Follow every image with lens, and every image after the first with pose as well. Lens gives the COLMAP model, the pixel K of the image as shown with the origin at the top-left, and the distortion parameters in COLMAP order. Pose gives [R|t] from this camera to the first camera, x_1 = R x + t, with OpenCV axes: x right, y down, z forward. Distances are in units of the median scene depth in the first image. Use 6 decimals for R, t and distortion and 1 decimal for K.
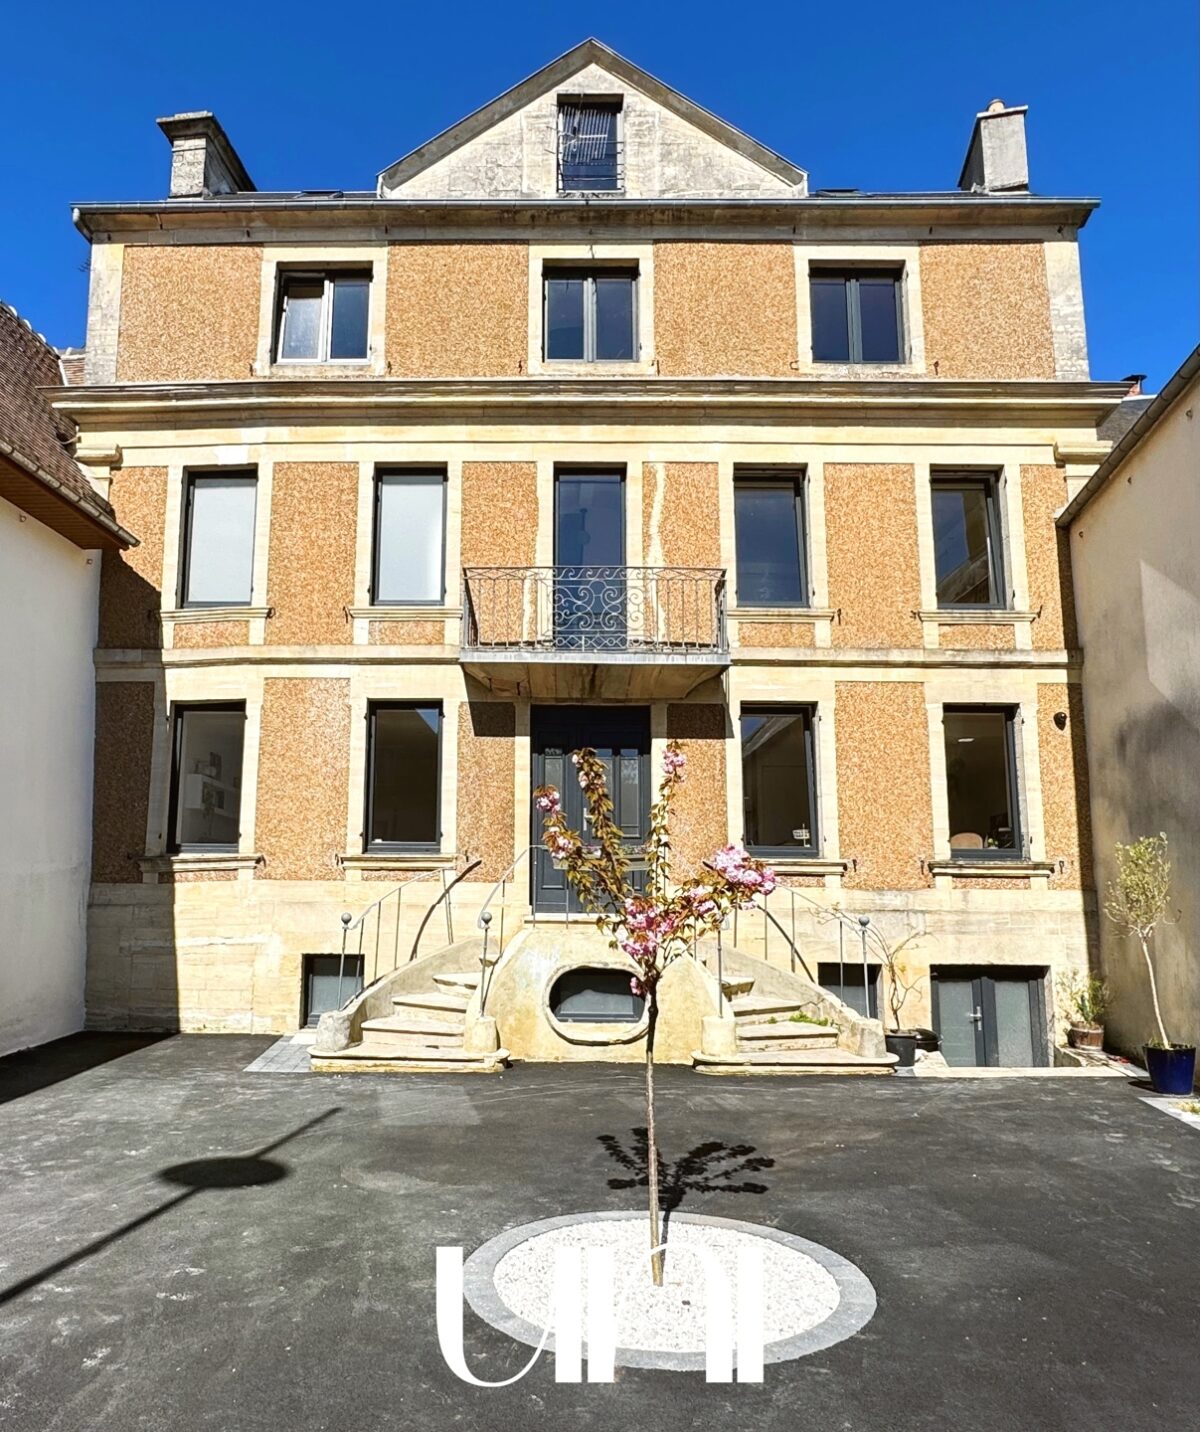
lens RADIAL K [[1121.5, 0, 598.0], [0, 1121.5, 718.0], [0, 0, 1]] dist [0.000700, 0.000400]
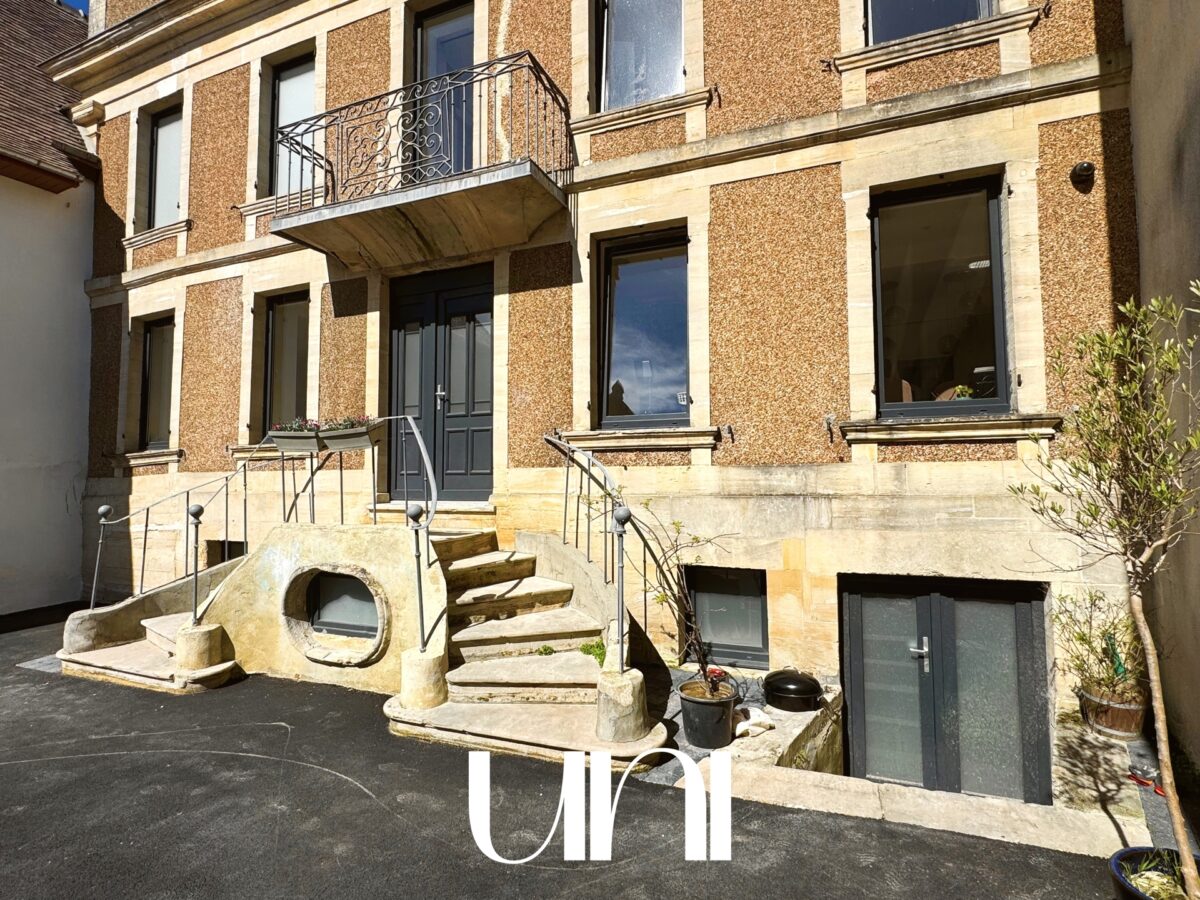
lens RADIAL K [[664.2, 0, 600.1], [0, 664.2, 448.0], [0, 0, 1]] dist [0.002500, -0.001326]
pose [[0.911430, -0.037399, -0.409753, 0.322336], [0.081811, 0.992449, 0.091392, 0.092927], [0.403241, -0.116820, 0.907607, 0.567094]]
